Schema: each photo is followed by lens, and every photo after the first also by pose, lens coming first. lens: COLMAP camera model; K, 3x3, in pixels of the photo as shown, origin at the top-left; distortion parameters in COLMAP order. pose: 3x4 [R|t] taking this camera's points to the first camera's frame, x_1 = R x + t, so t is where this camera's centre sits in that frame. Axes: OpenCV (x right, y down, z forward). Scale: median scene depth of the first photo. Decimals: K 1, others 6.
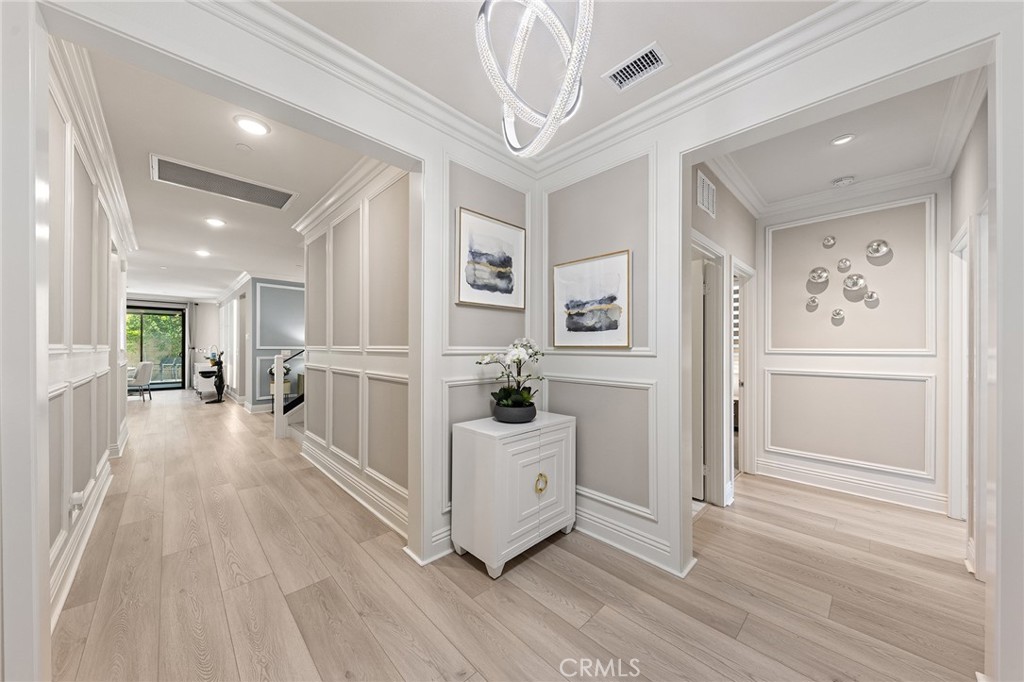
lens RADIAL K [[351.4, 0, 511.6], [0, 351.4, 345.0], [0, 0, 1]] dist [-0.000136, -0.000275]
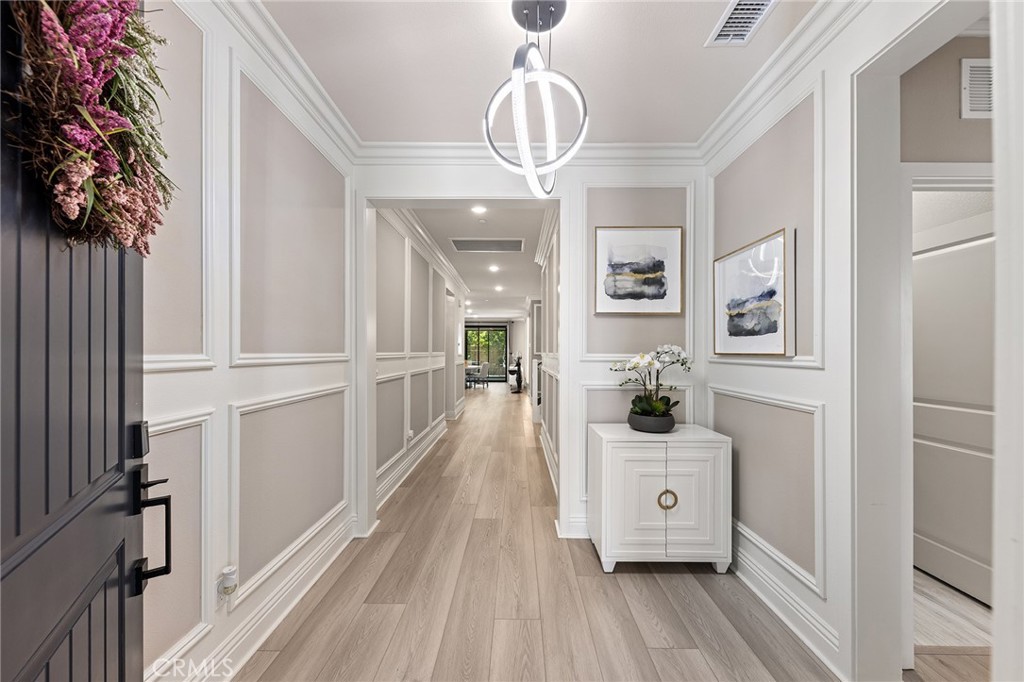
lens RADIAL K [[351.4, 0, 511.0], [0, 351.4, 349.1], [0, 0, 1]] dist [-0.000136, -0.000275]
pose [[0.706158, -0.005756, -0.708031, 0.412906], [0.003021, 0.999982, -0.005117, -0.005392], [0.708048, 0.001474, 0.706163, 0.034590]]
